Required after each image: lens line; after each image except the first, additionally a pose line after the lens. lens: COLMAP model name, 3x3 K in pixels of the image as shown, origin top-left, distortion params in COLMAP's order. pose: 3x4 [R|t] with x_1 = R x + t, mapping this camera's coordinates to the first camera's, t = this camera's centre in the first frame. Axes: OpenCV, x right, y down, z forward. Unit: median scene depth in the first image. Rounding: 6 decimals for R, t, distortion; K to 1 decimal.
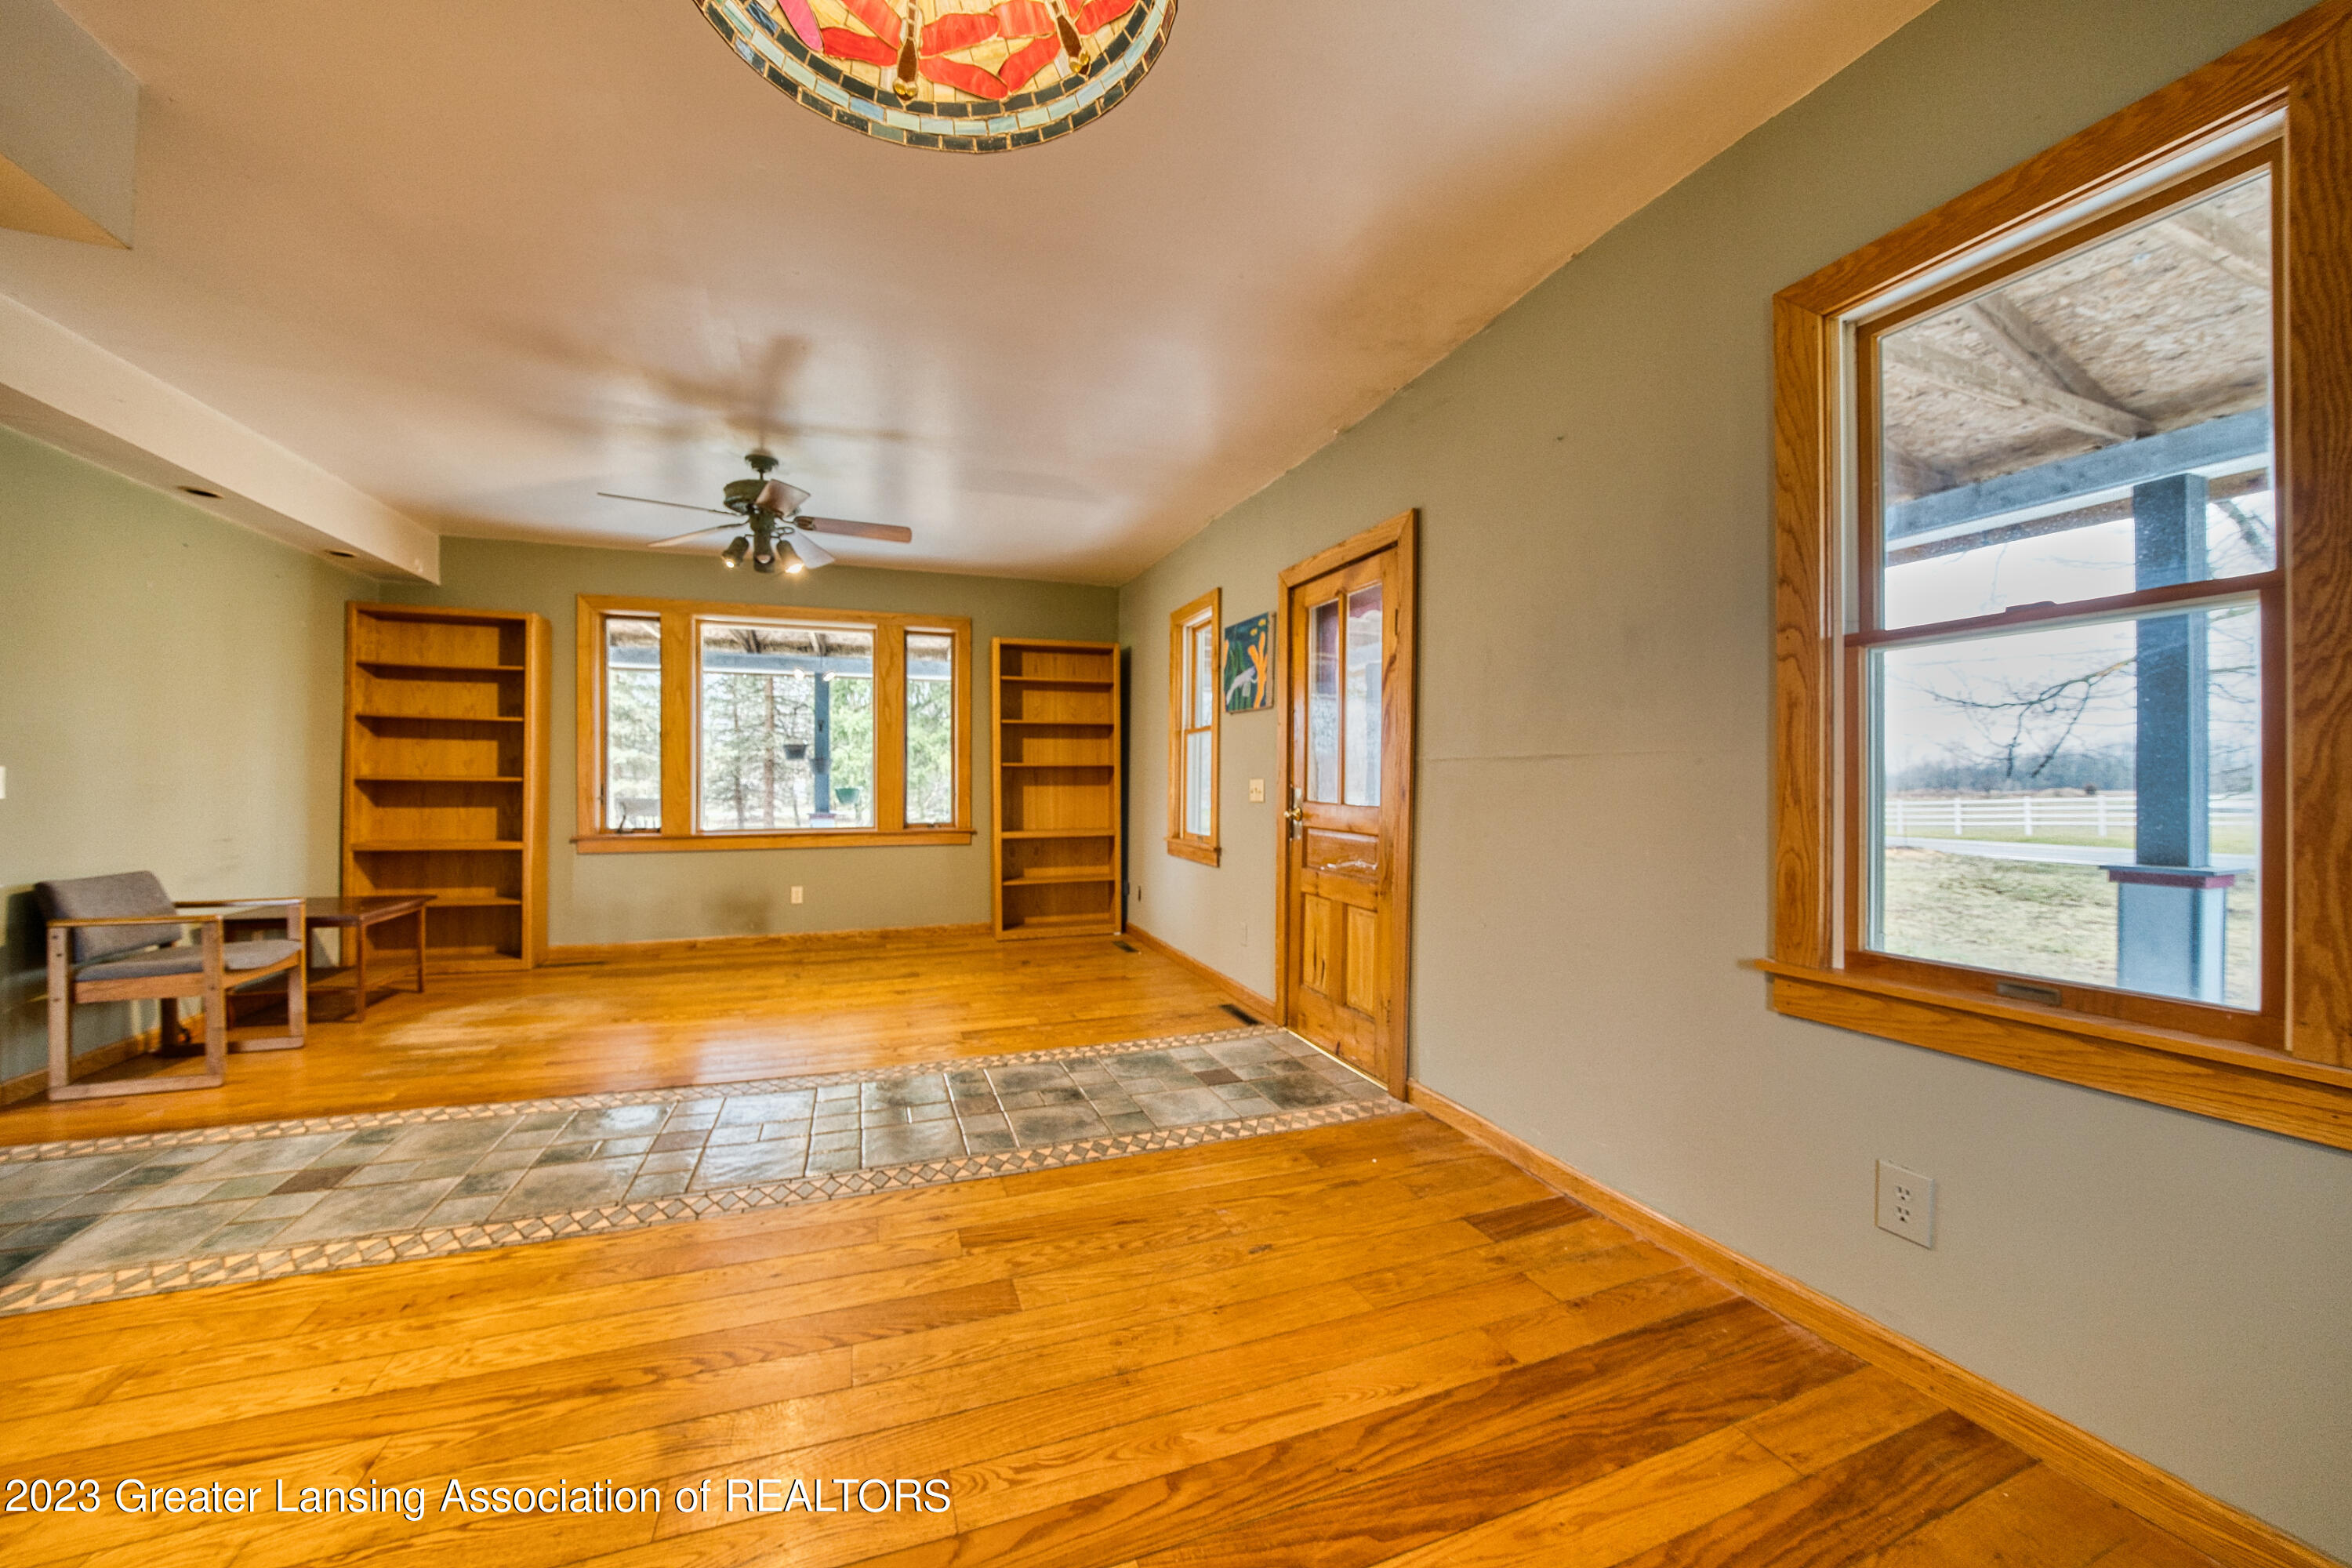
lens RADIAL K [[828.2, 0, 1161.1], [0, 828.2, 792.5], [0, 0, 1]] dist [-0.020776, 0.000190]
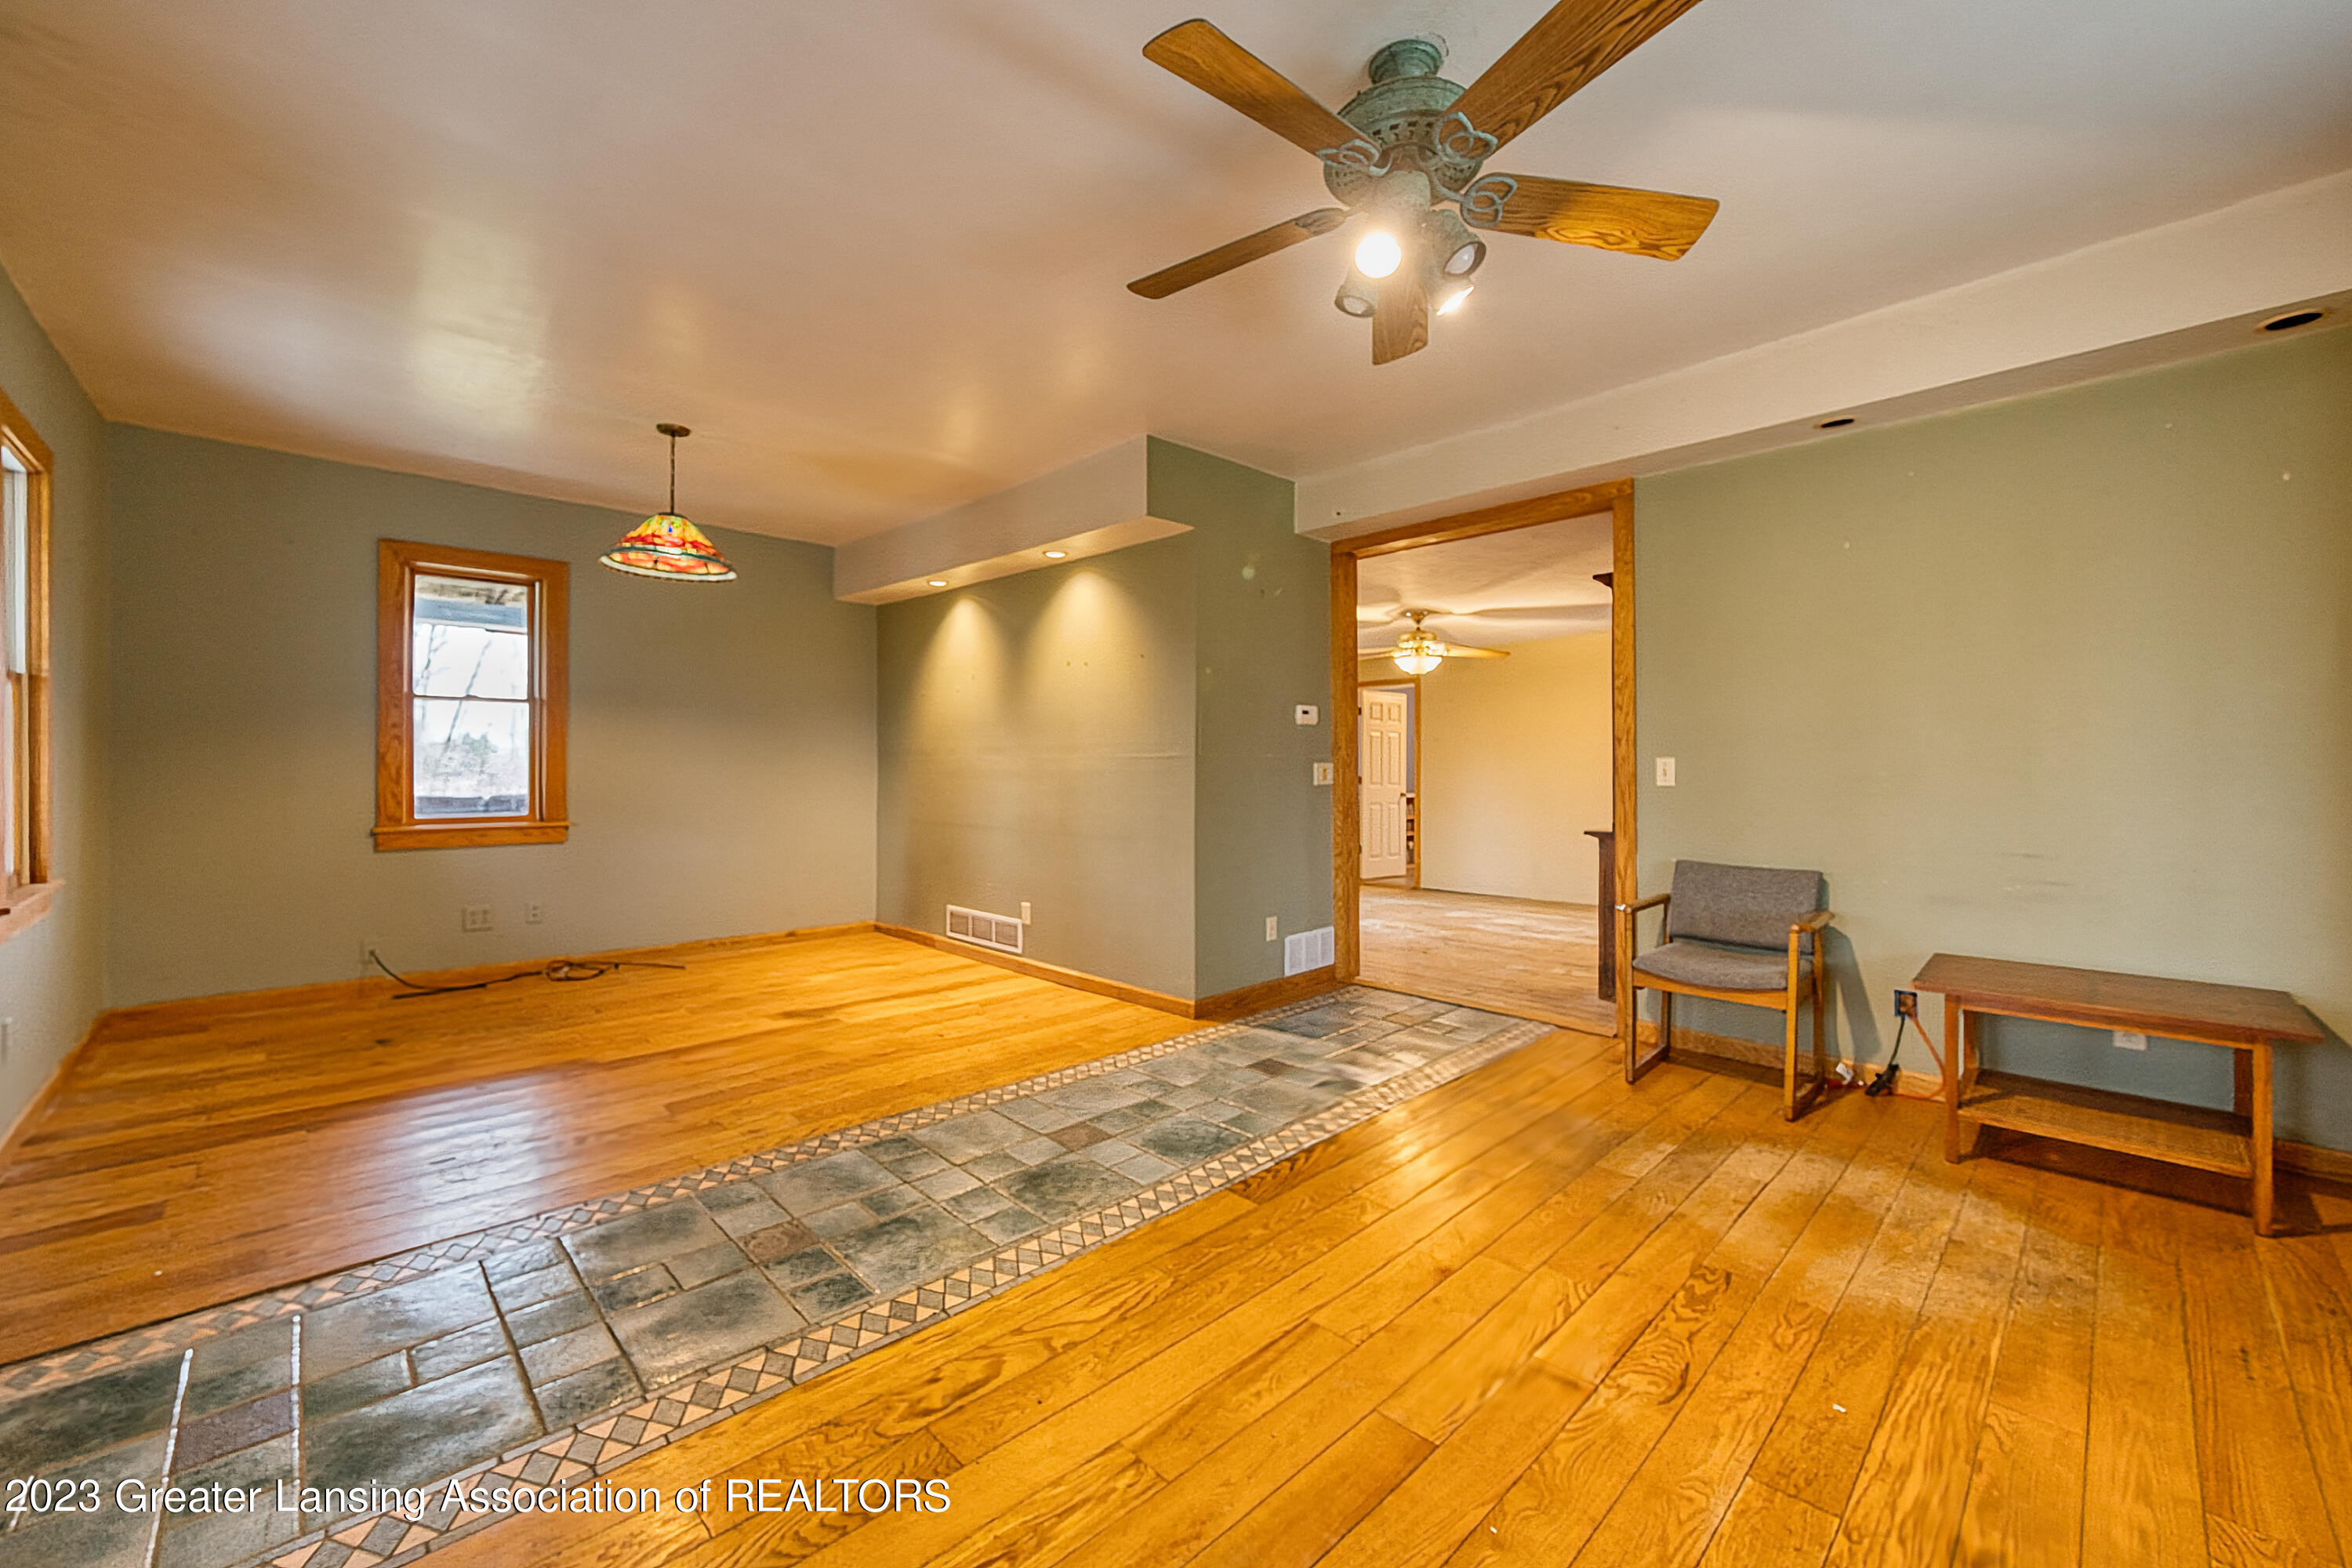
lens RADIAL K [[919.8, 0, 1178.4], [0, 919.8, 763.5], [0, 0, 1]] dist [-0.001516, -0.000505]
pose [[-0.911555, -0.004103, -0.411157, -0.172498], [-0.005588, 0.999981, 0.002410, -0.020033], [0.411140, 0.004494, -0.911561, 1.495309]]
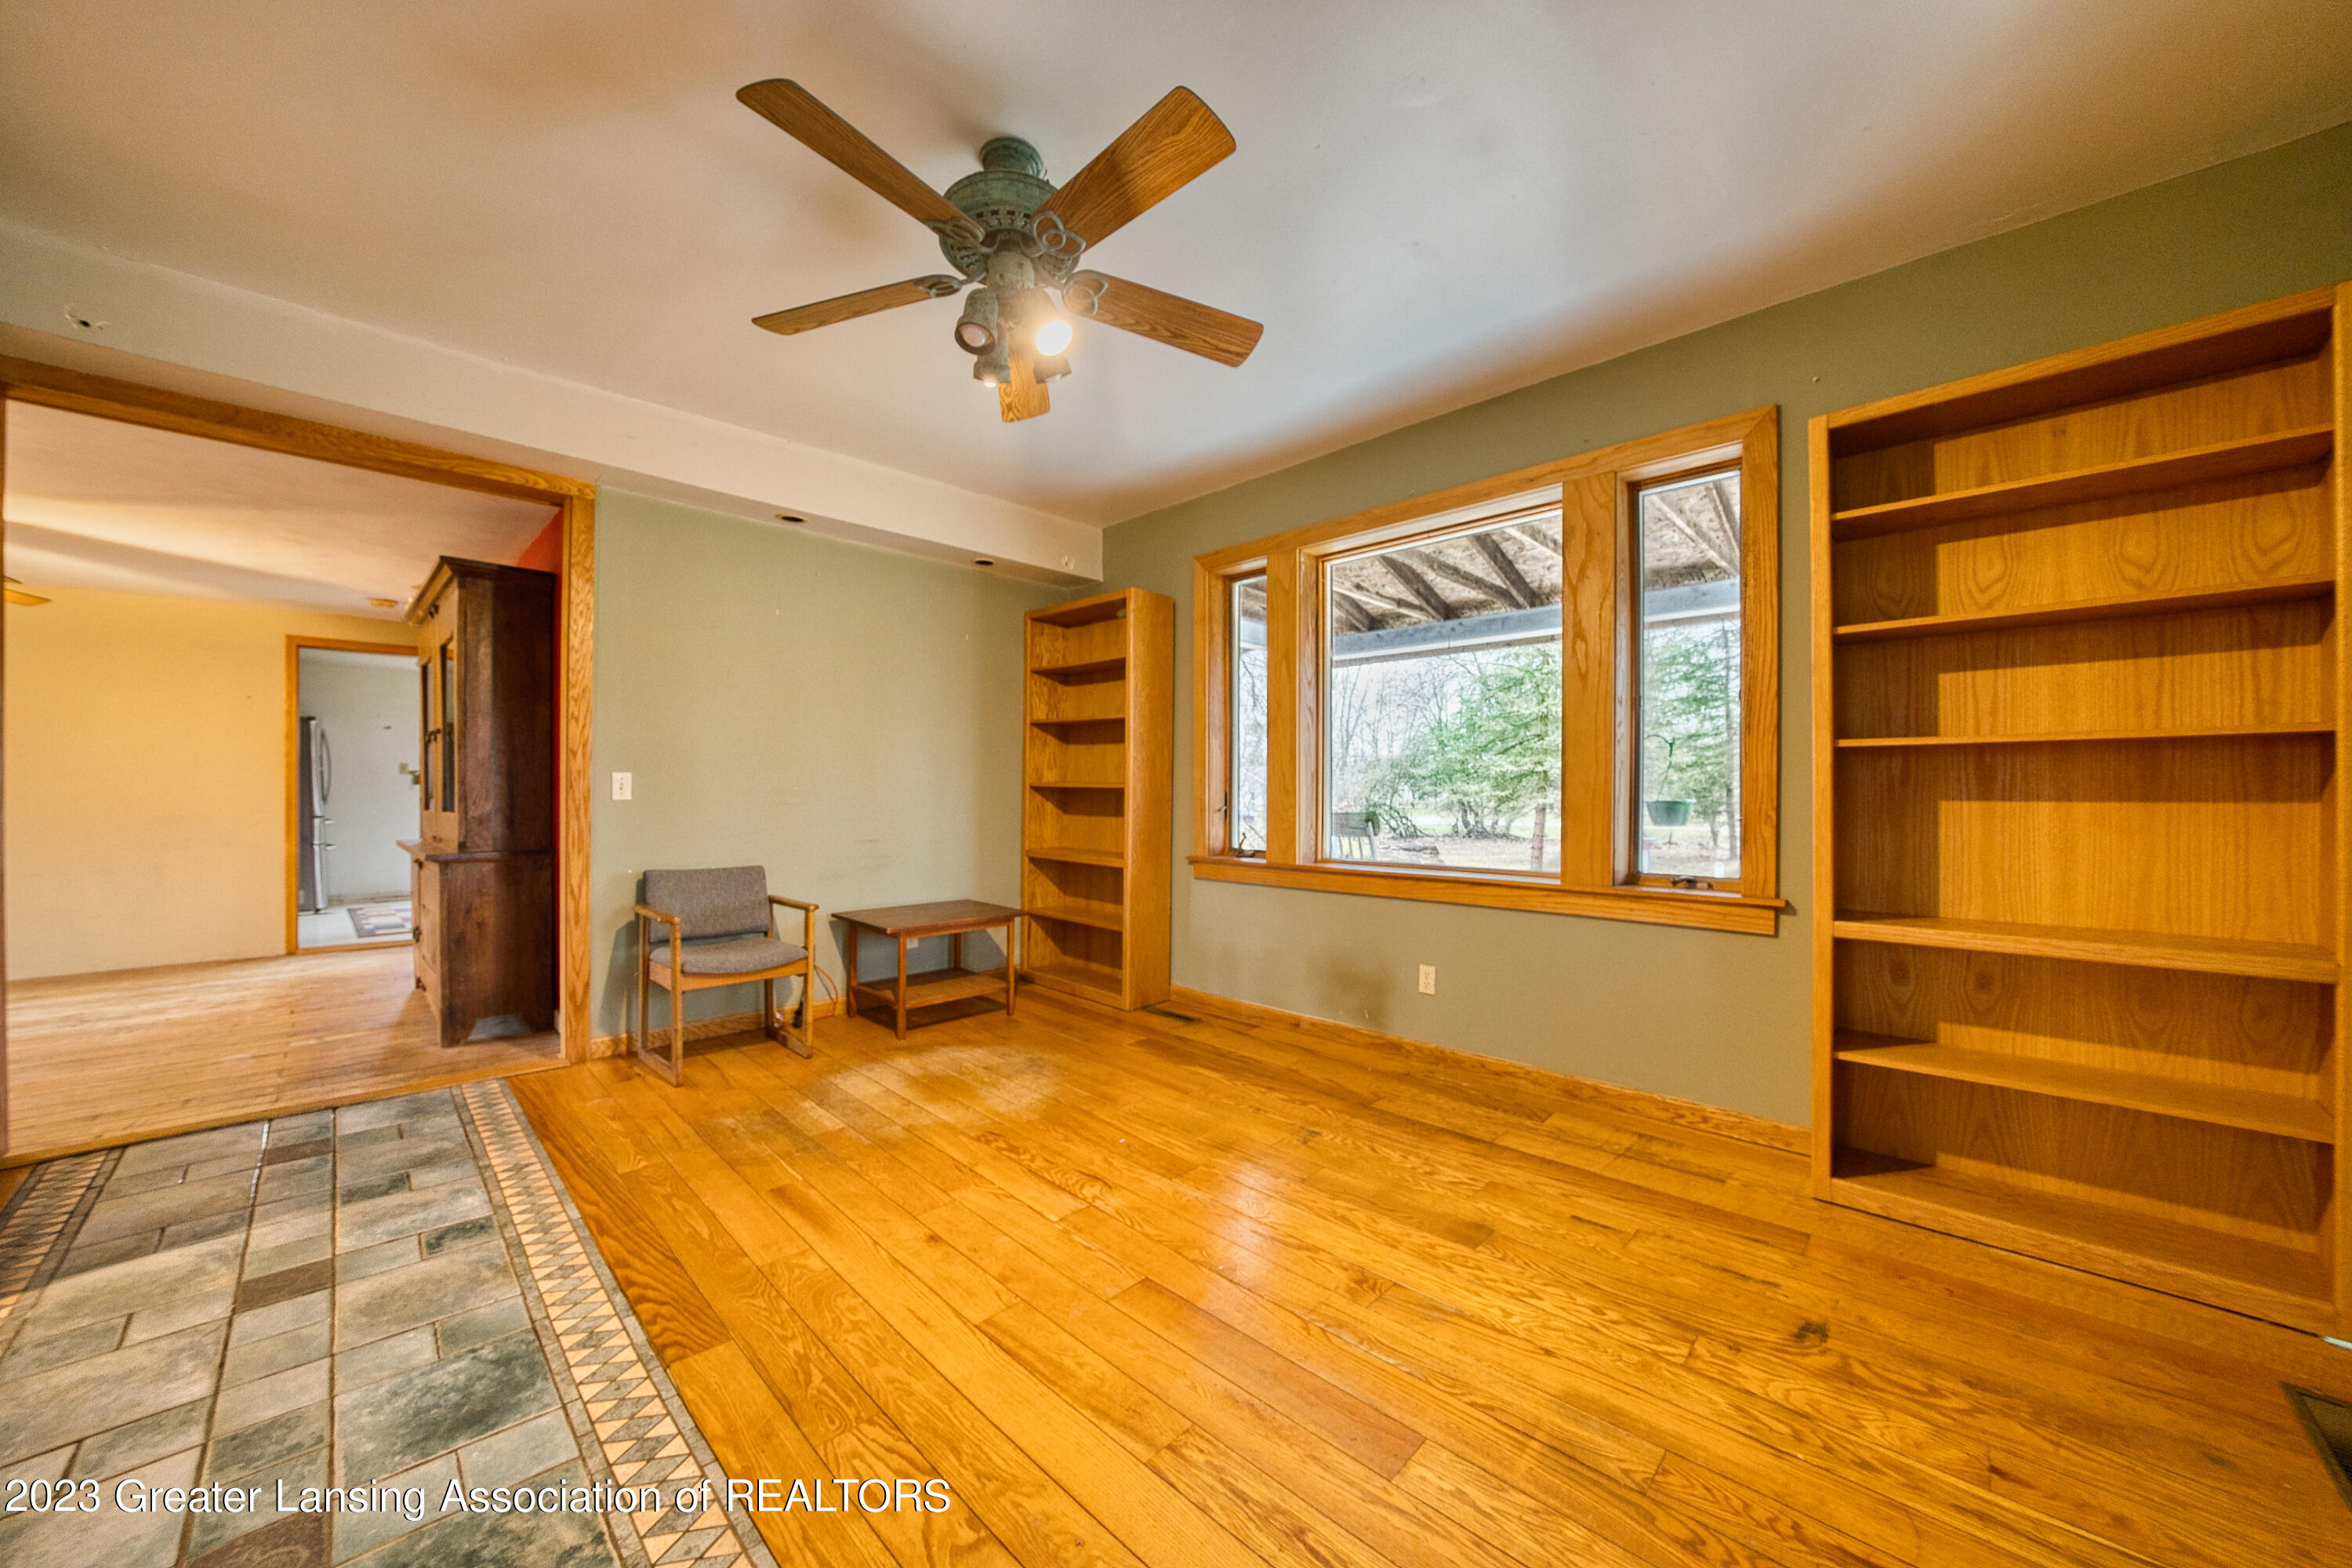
lens RADIAL K [[828.2, 0, 1161.1], [0, 828.2, 792.5], [0, 0, 1]] dist [-0.020776, 0.000190]
pose [[0.427912, 0.002410, -0.903817, 0.023101], [-0.013979, 0.999894, -0.003952, -0.008516], [0.903712, 0.014325, 0.427900, 0.916556]]
